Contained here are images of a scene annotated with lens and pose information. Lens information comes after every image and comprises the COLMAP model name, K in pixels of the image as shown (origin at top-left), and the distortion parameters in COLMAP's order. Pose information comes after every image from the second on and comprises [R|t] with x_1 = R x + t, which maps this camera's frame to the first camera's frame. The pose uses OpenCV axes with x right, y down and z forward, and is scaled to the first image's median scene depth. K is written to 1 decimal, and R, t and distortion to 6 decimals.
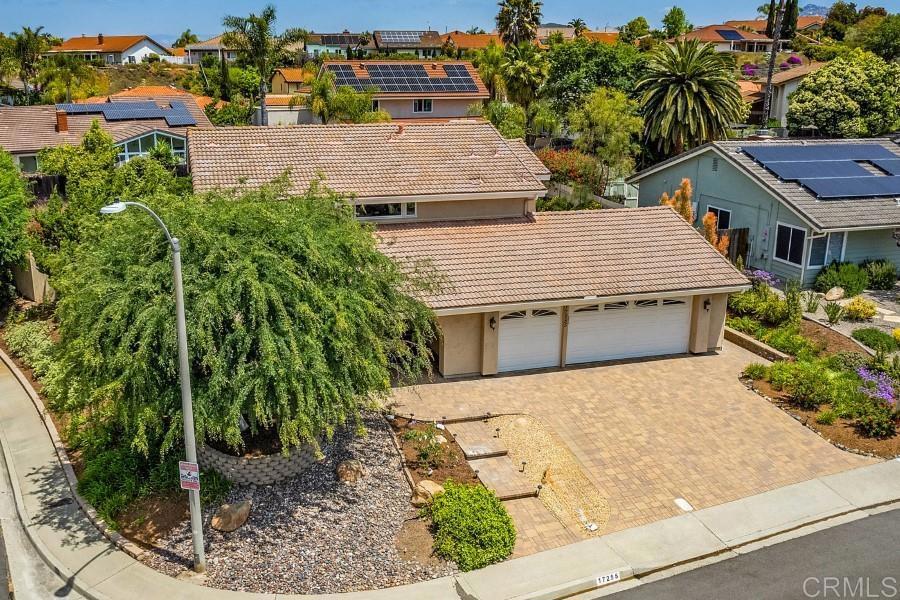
lens RADIAL K [[762.6, 0, 380.1], [0, 762.6, 300.6], [0, 0, 1]] dist [-0.045828, 0.002395]
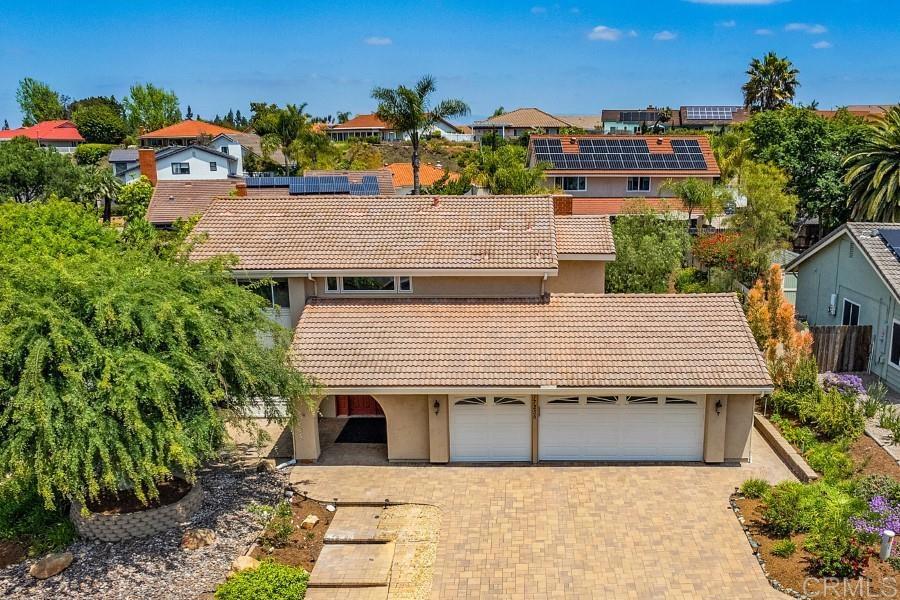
lens RADIAL K [[808.1, 0, 556.5], [0, 808.1, 399.0], [0, 0, 1]] dist [-0.041268, -0.002681]
pose [[0.971936, 0.068977, -0.224904, 0.474471], [-0.068188, 0.997609, 0.011280, -0.001321], [0.225144, 0.004373, 0.974316, 0.066042]]
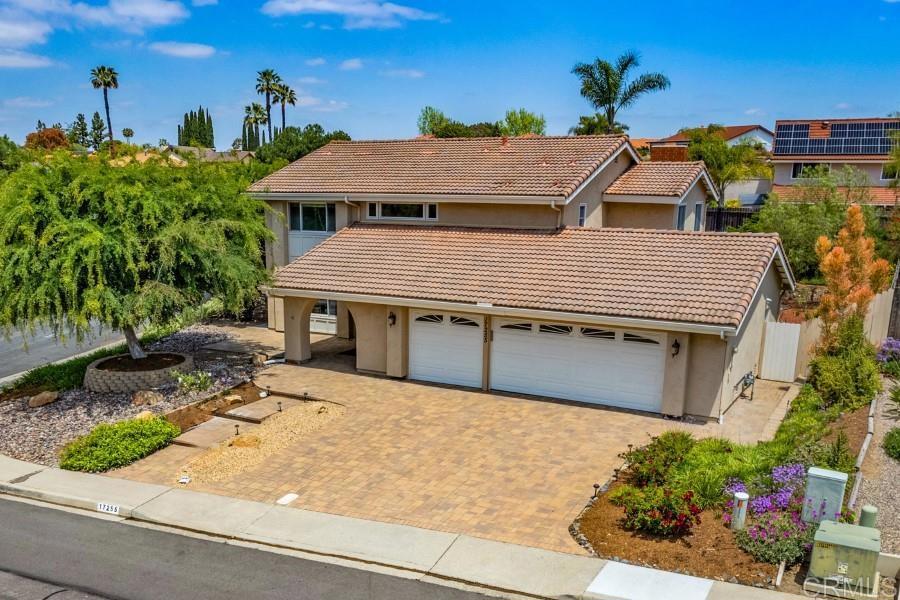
lens RADIAL K [[808.1, 0, 556.5], [0, 808.1, 399.0], [0, 0, 1]] dist [-0.041268, -0.002681]
pose [[0.749265, 0.164406, -0.641539, 0.877839], [-0.191082, 0.981167, 0.028274, 0.055136], [0.634105, 0.101401, 0.766569, 0.354229]]
